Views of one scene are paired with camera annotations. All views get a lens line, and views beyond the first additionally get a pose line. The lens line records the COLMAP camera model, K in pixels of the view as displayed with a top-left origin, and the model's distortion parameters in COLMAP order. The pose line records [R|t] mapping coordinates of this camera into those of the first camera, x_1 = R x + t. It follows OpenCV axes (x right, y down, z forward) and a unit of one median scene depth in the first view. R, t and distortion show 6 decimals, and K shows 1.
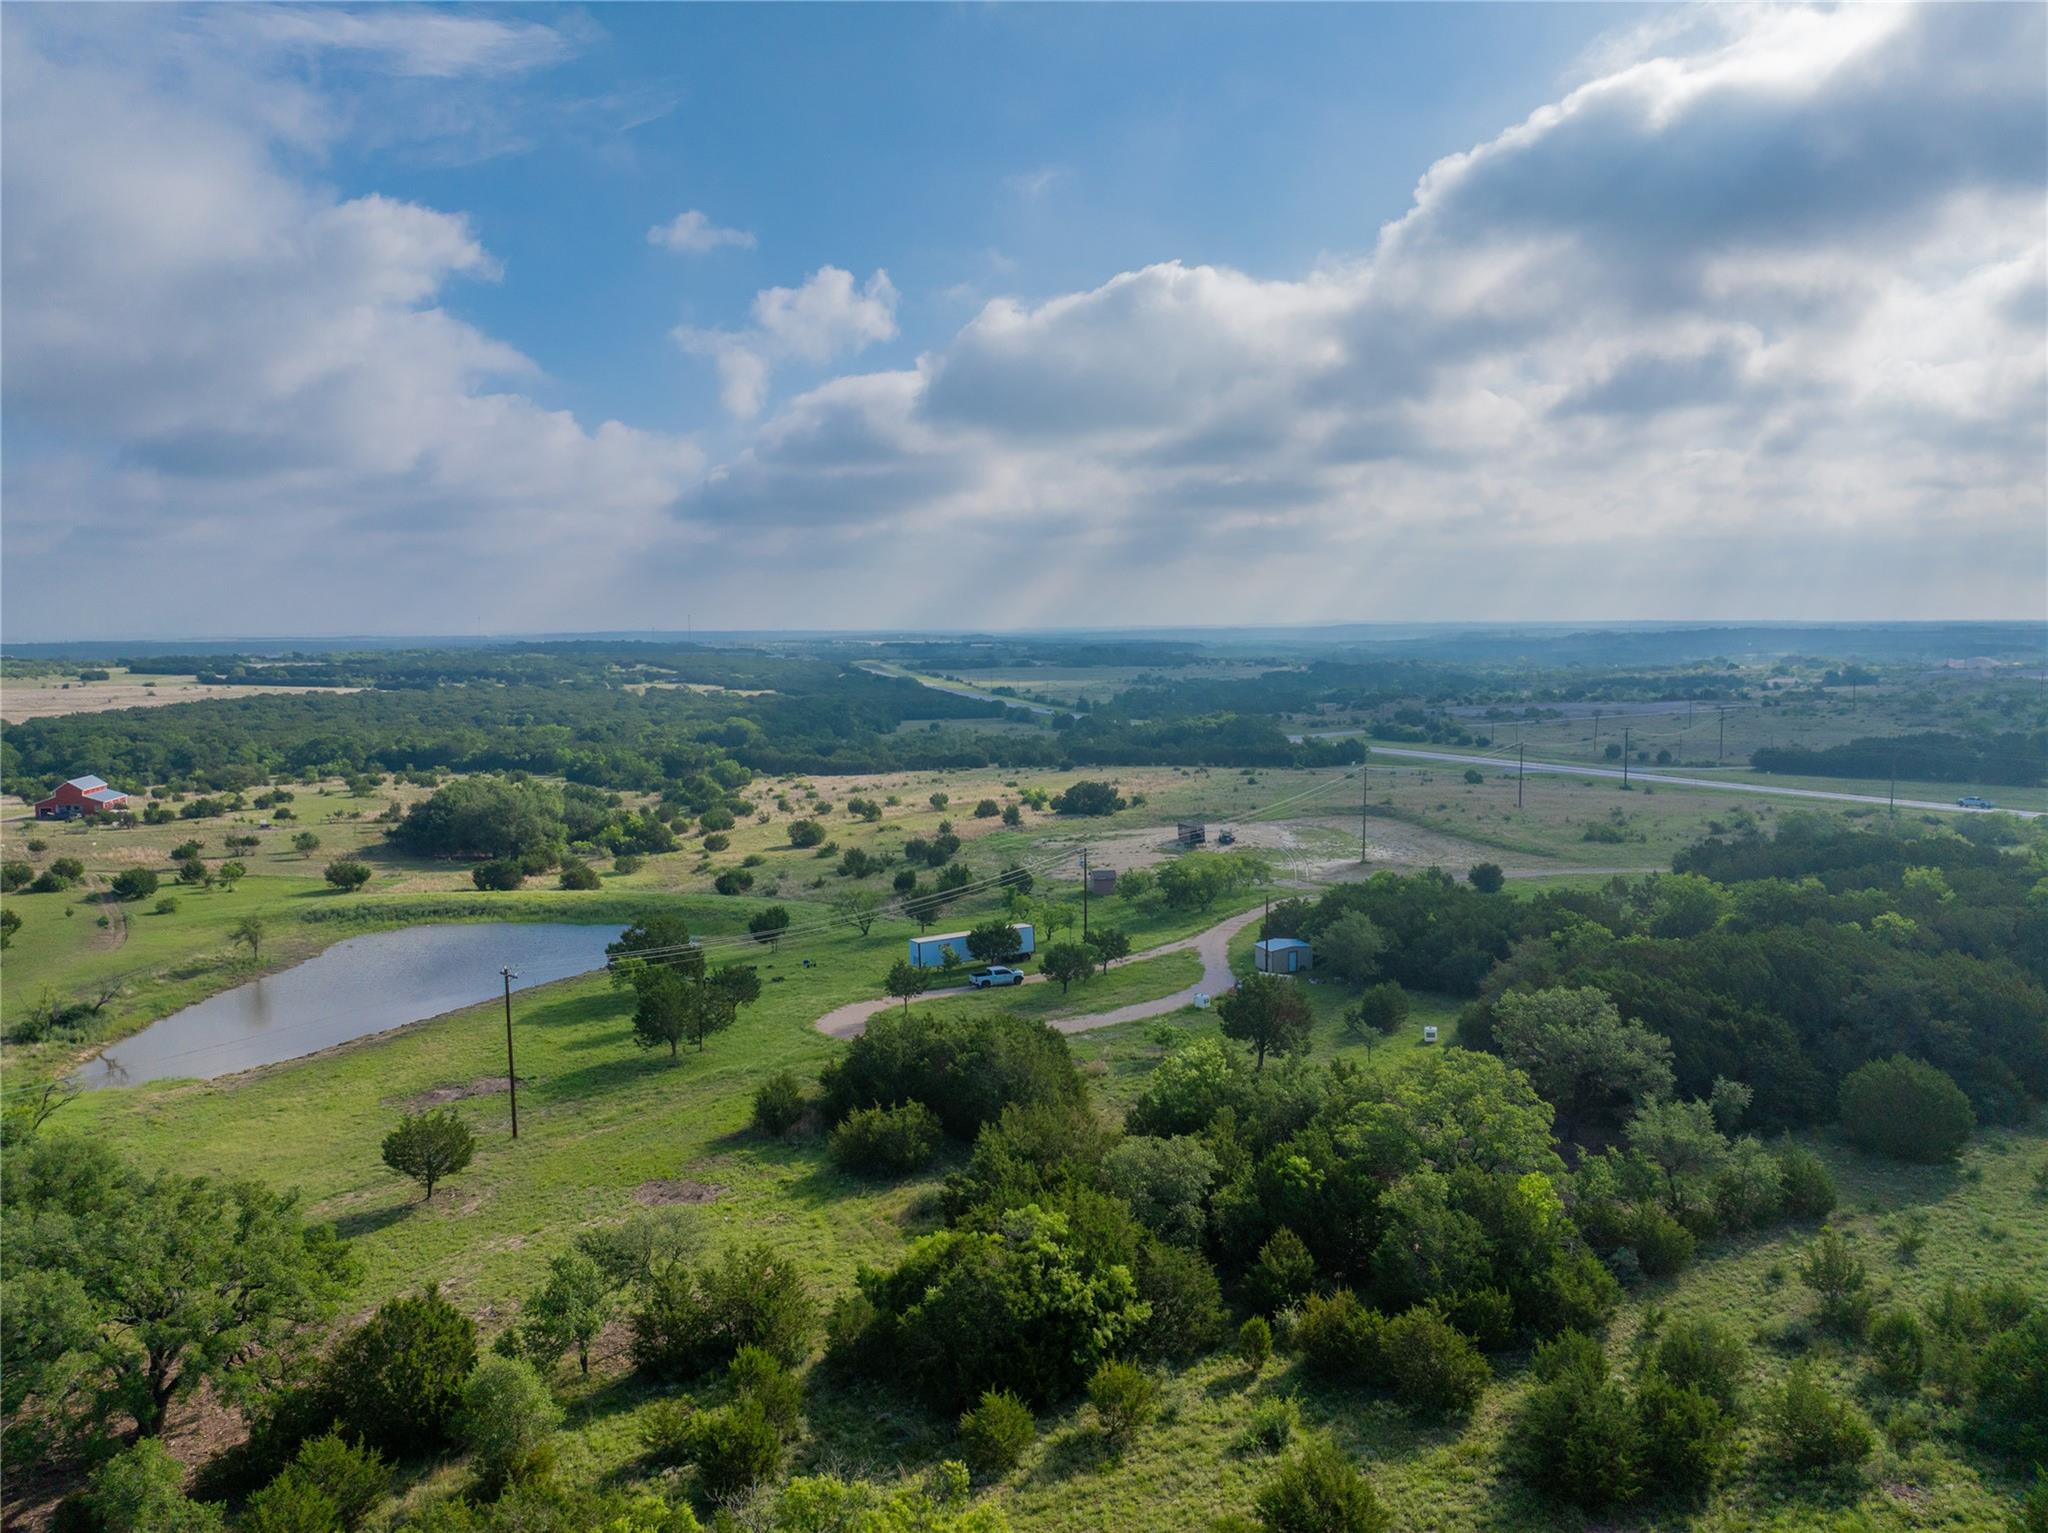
lens RADIAL K [[1438.4, 0, 1019.8], [0, 1438.4, 781.2], [0, 0, 1]] dist [-0.034236, 0.000694]
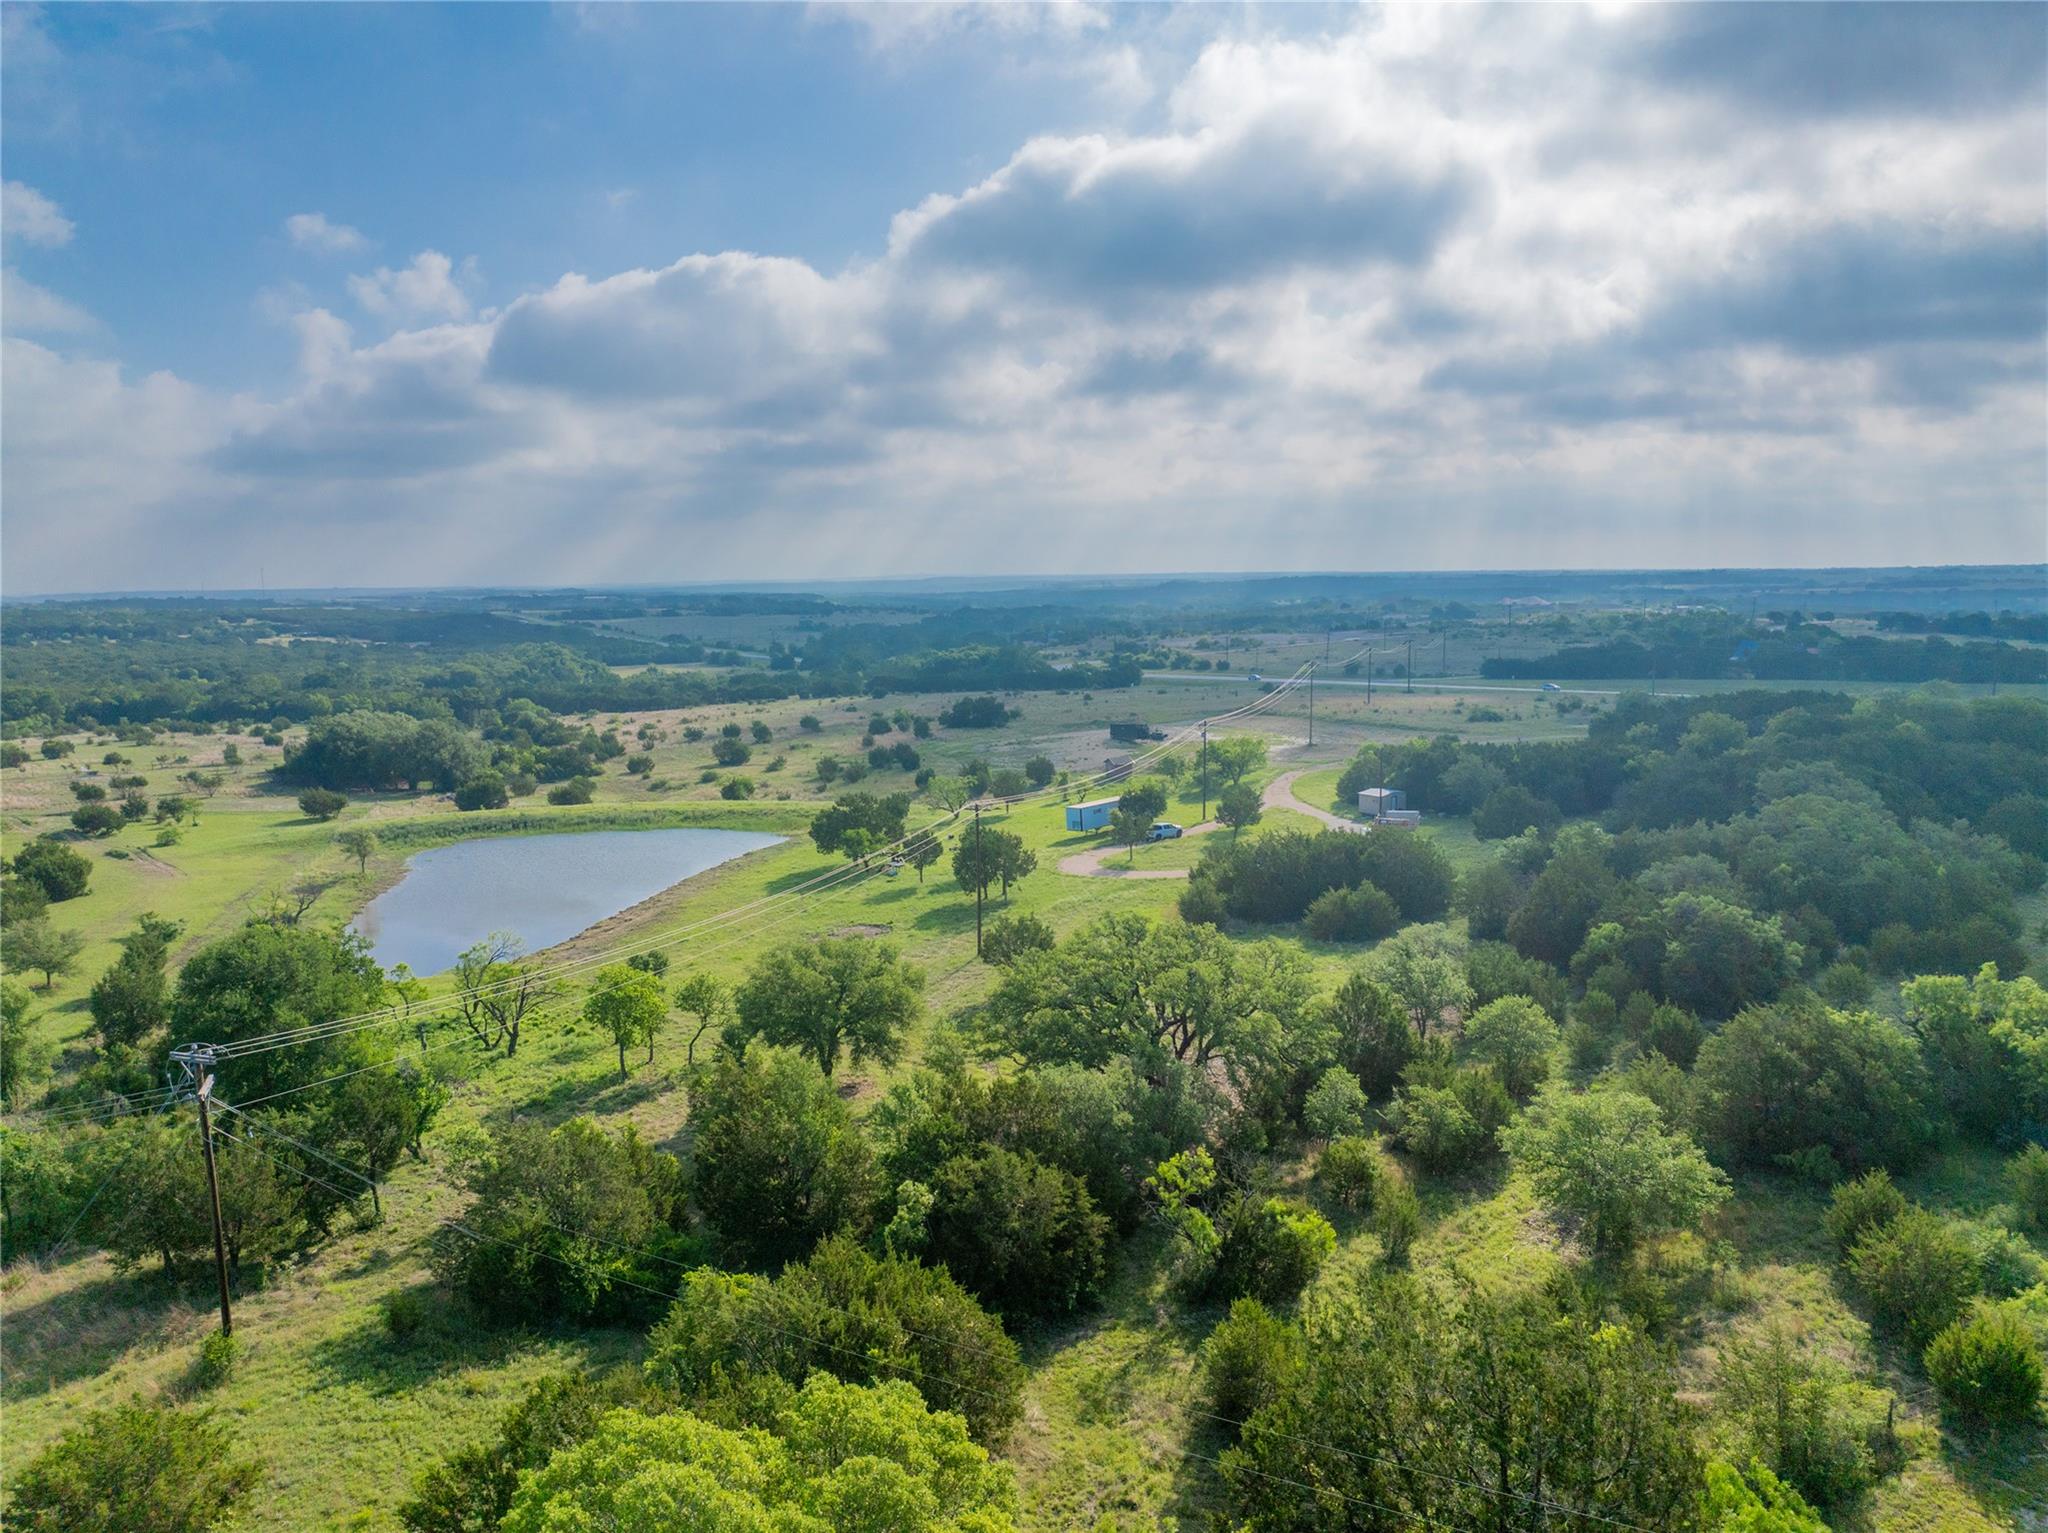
lens RADIAL K [[1438.4, 0, 1021.6], [0, 1438.4, 748.1], [0, 0, 1]] dist [-0.034236, 0.000694]
pose [[0.957893, -0.038184, 0.284576, -0.241007], [0.035991, 0.999268, 0.012932, 0.027735], [-0.284862, -0.002145, 0.958566, -0.034132]]
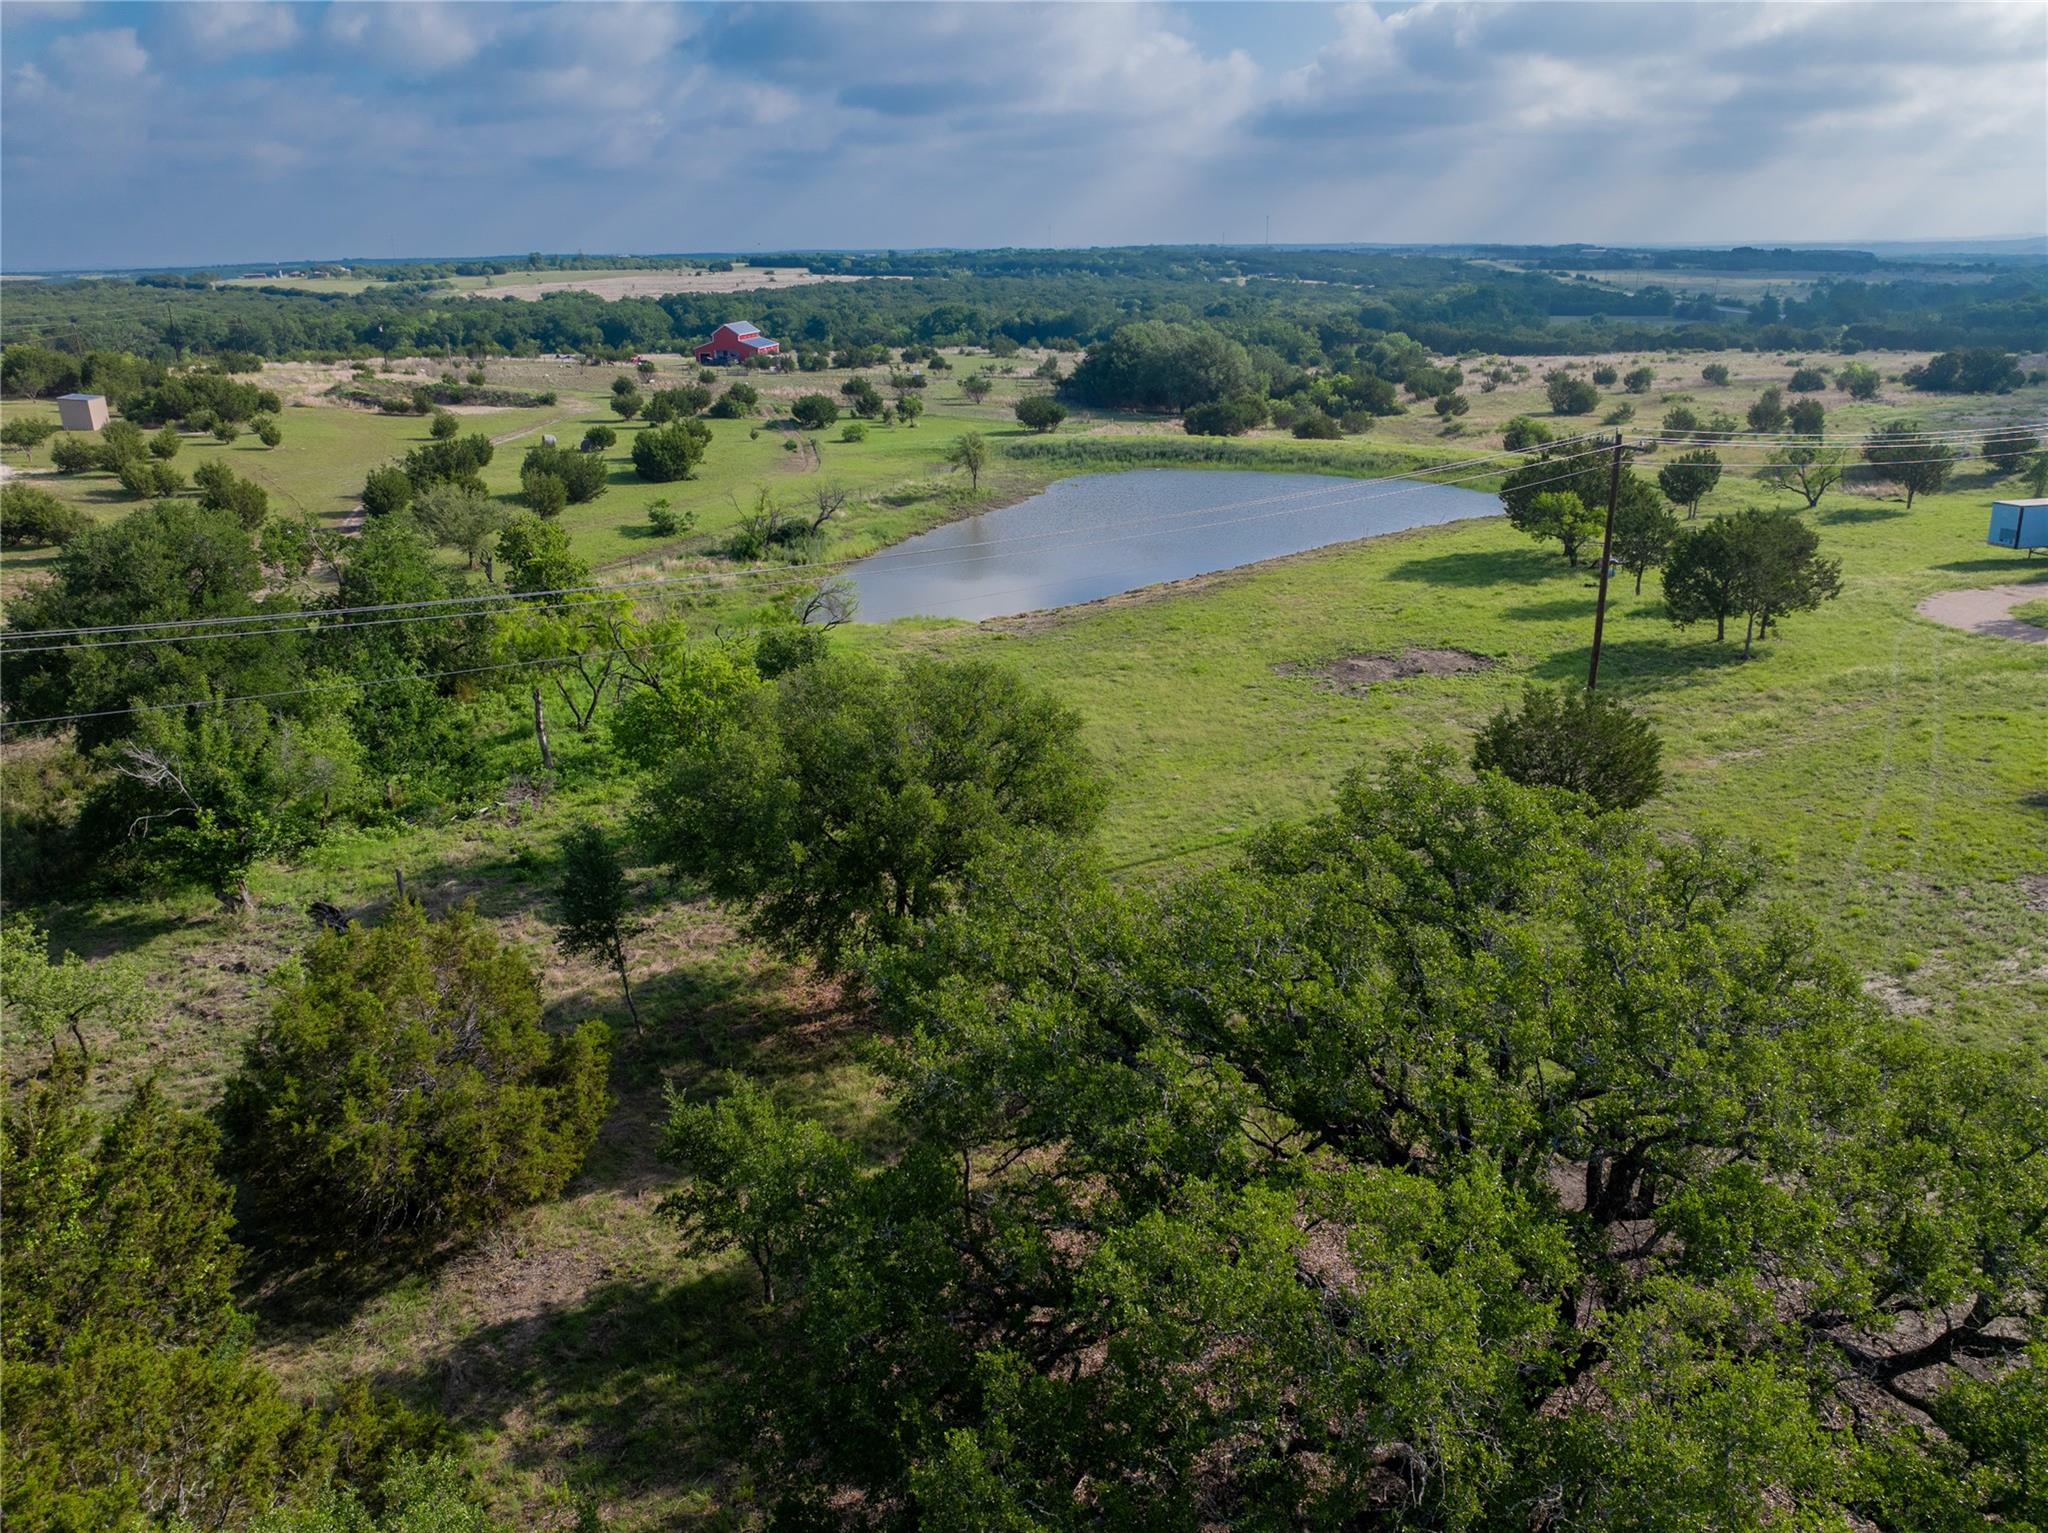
lens RADIAL K [[1438.4, 0, 1033.7], [0, 1438.4, 755.1], [0, 0, 1]] dist [-0.034236, 0.000694]
pose [[0.934140, 0.115206, -0.337803, -0.138119], [-0.032643, 0.970082, 0.240572, 0.047262], [0.355412, -0.213700, 0.909953, 0.158905]]
